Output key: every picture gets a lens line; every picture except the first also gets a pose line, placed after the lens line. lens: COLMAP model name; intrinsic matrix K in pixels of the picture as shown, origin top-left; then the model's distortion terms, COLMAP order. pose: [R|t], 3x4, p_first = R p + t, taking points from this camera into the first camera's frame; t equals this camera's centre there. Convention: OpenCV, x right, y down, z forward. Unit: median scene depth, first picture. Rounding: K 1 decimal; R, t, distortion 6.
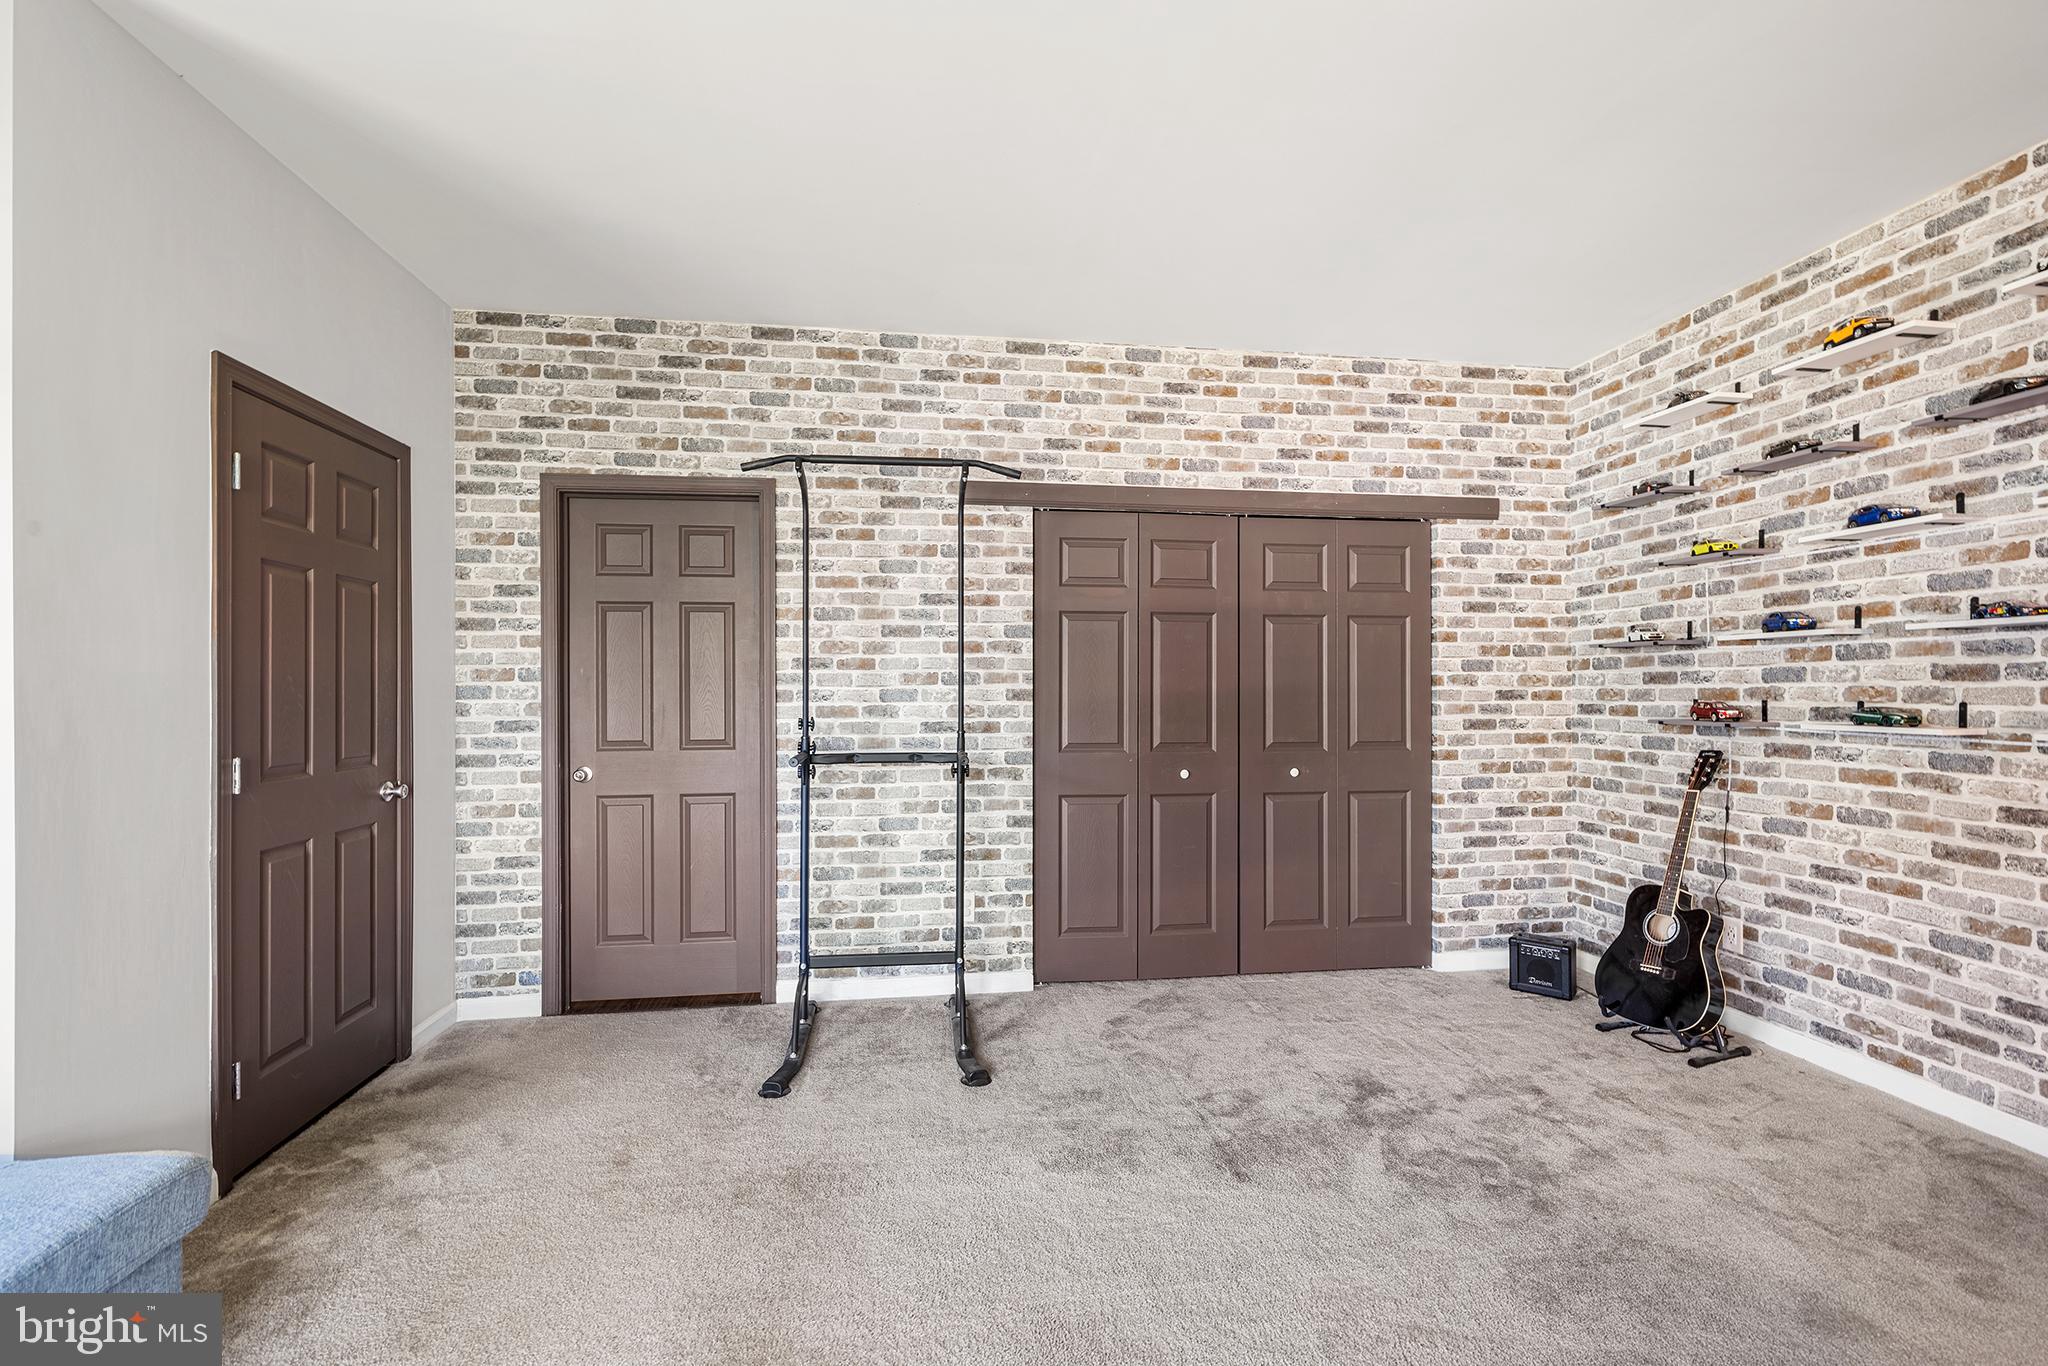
lens RADIAL K [[932.8, 0, 1099.8], [0, 932.8, 683.1], [0, 0, 1]] dist [-0.002503, -0.000201]
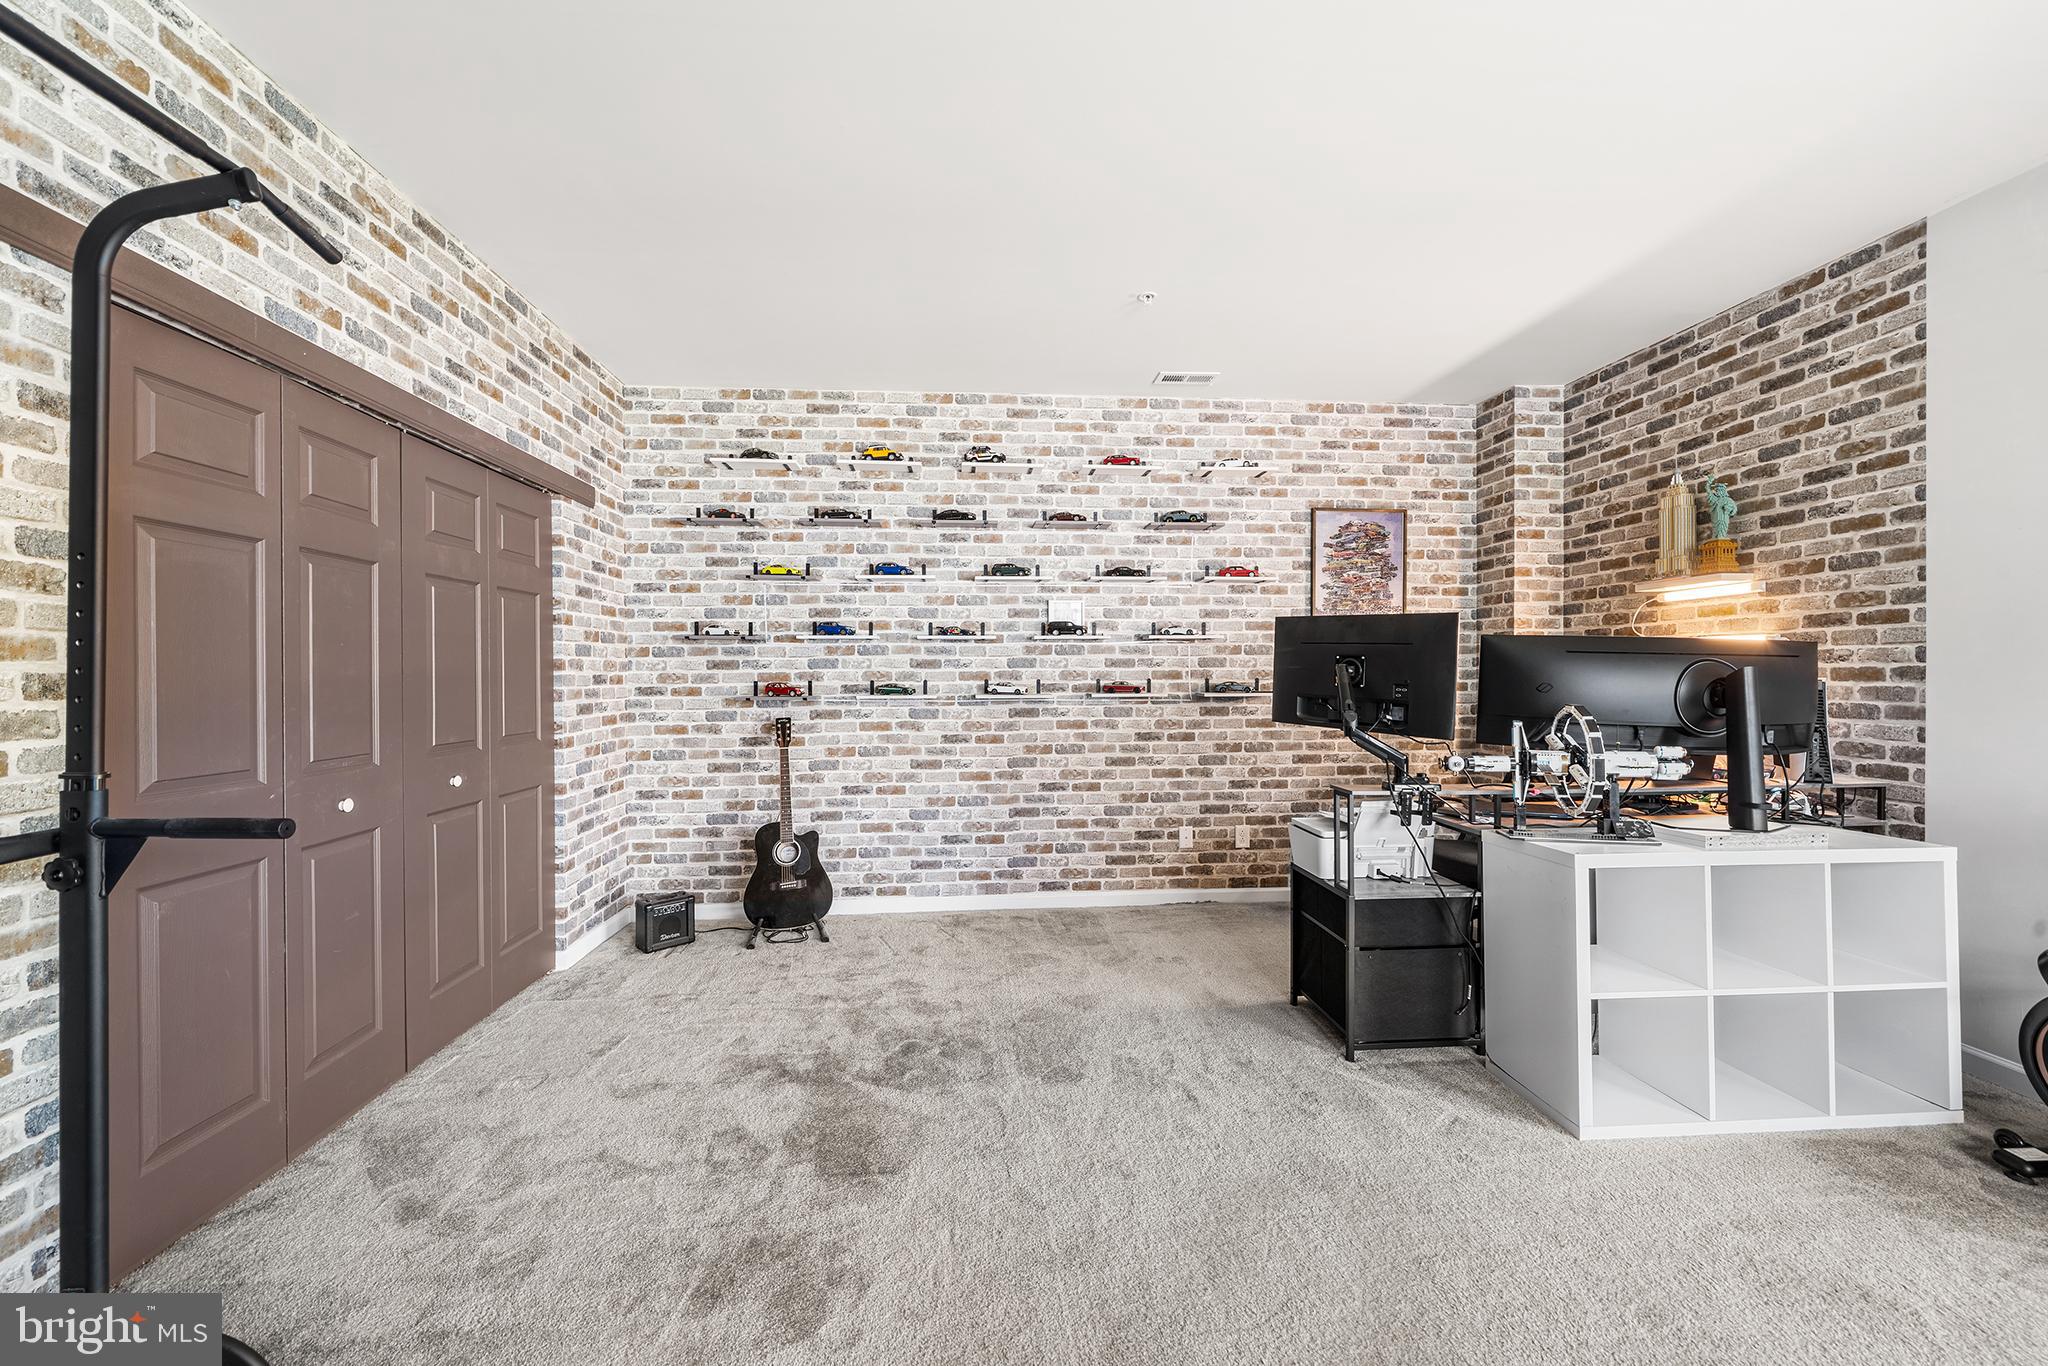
lens RADIAL K [[759.8, 0, 1025.0], [0, 759.8, 676.5], [0, 0, 1]] dist [-0.002971, 0.000310]
pose [[0.101296, -0.004025, 0.994848, -0.414332], [-0.002026, 0.999989, 0.004252, 0.005560], [-0.994854, -0.002447, 0.101287, 0.518493]]
